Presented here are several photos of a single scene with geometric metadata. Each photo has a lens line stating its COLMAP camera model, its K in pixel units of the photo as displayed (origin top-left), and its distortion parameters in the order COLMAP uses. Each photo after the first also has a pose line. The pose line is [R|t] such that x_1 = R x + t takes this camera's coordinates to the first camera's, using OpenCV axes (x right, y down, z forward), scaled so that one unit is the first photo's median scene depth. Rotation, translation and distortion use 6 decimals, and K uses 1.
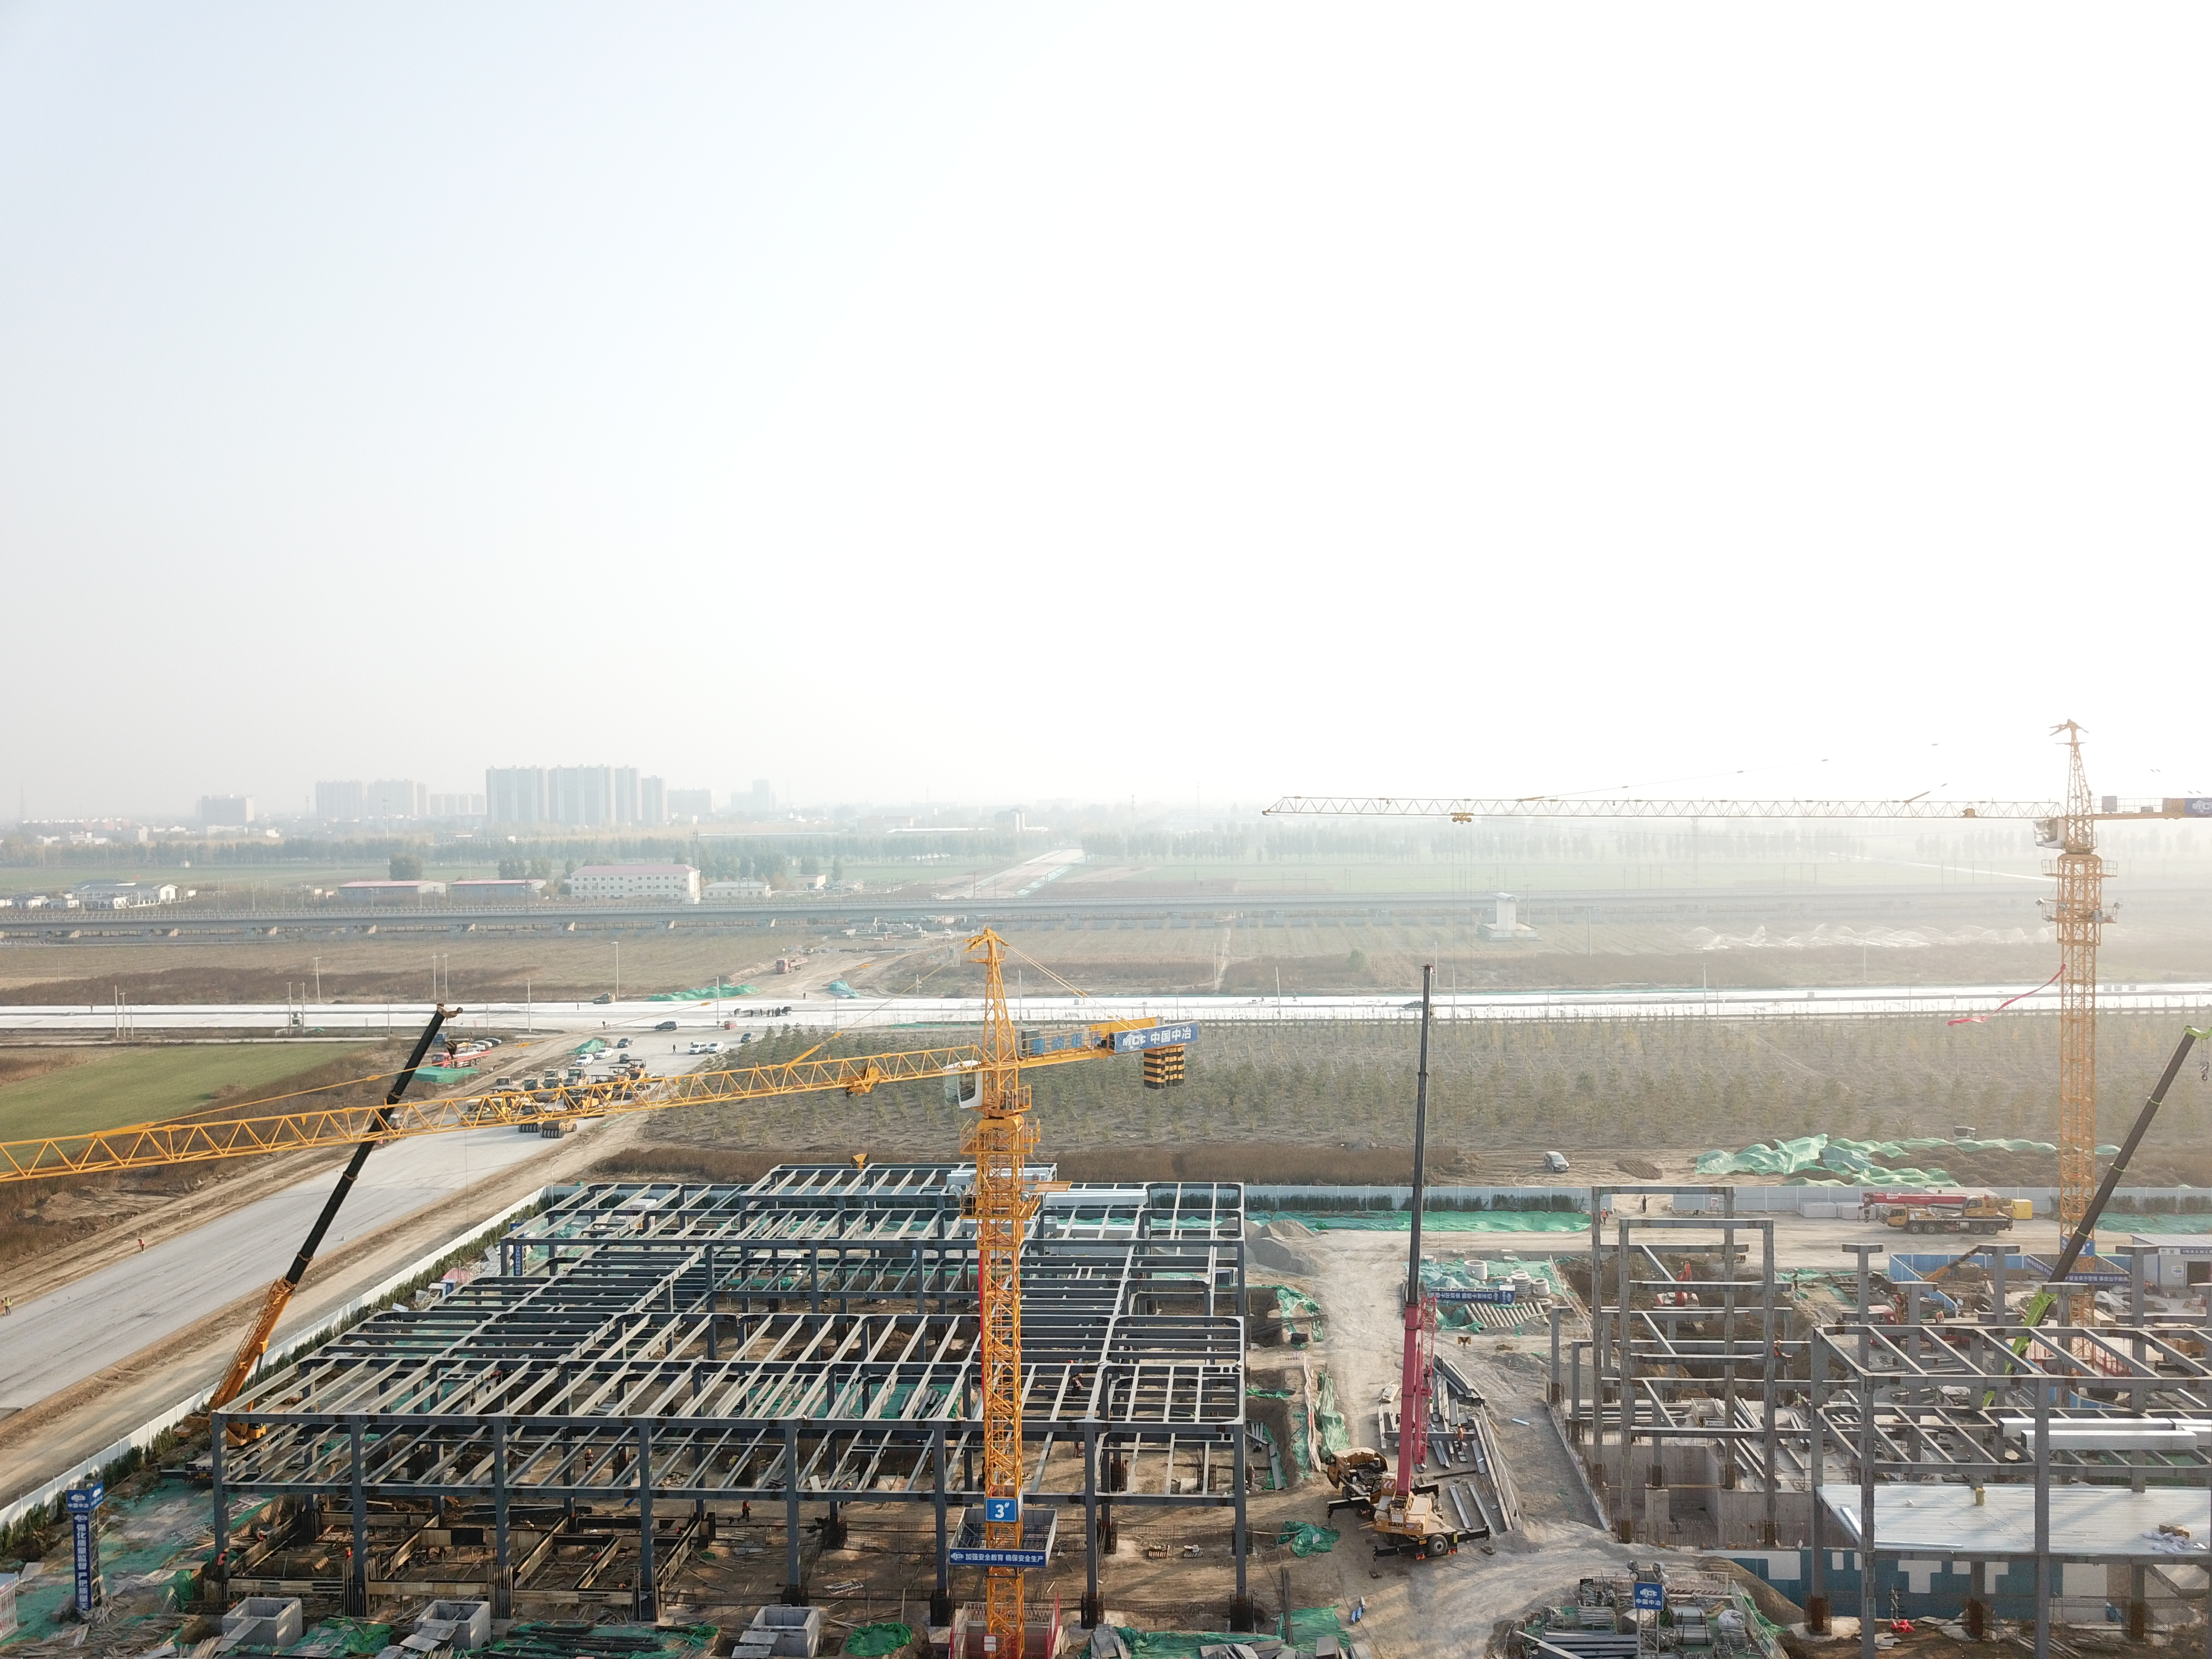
lens RADIAL K [[1705.6, 0, 1121.3], [0, 1705.6, 853.7], [0, 0, 1]] dist [0.002094, 0.006770]
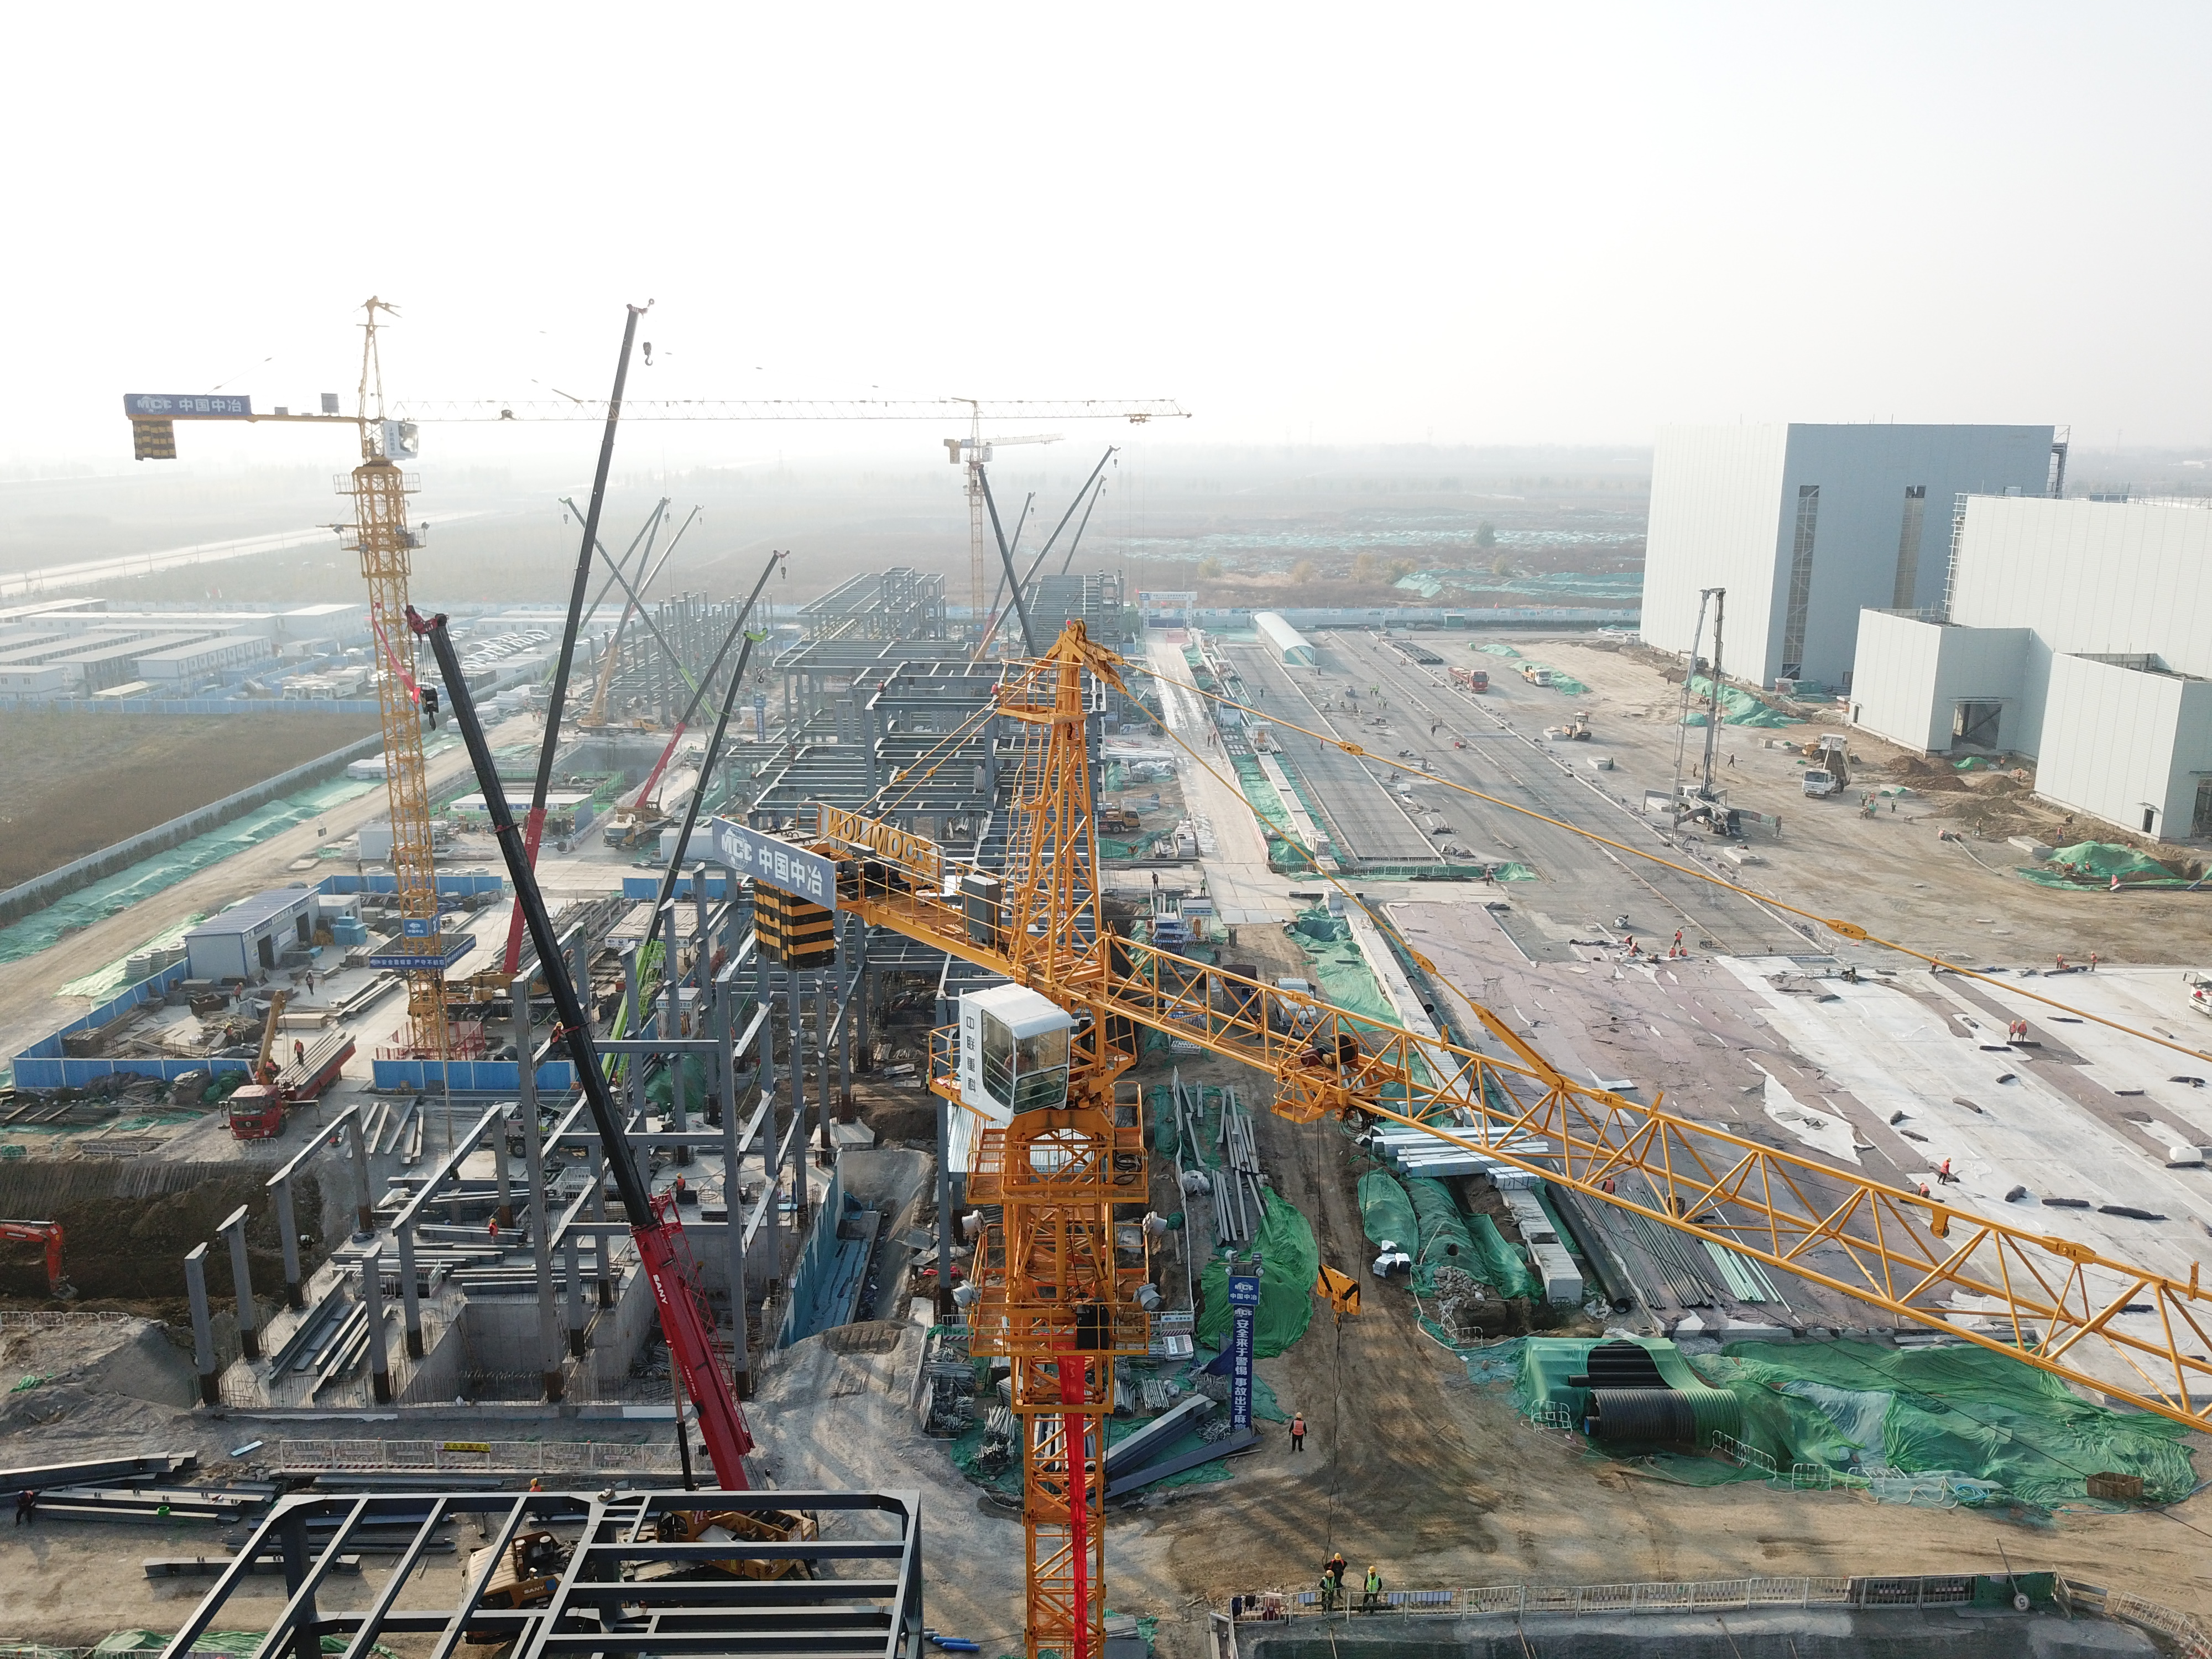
lens RADIAL K [[1705.6, 0, 1121.3], [0, 1705.6, 853.7], [0, 0, 1]] dist [0.002094, 0.006770]
pose [[-0.090932, -0.226181, 0.969832, -0.127856], [0.036883, 0.972433, 0.230246, 0.002810], [-0.995174, 0.056707, -0.080083, 0.294999]]
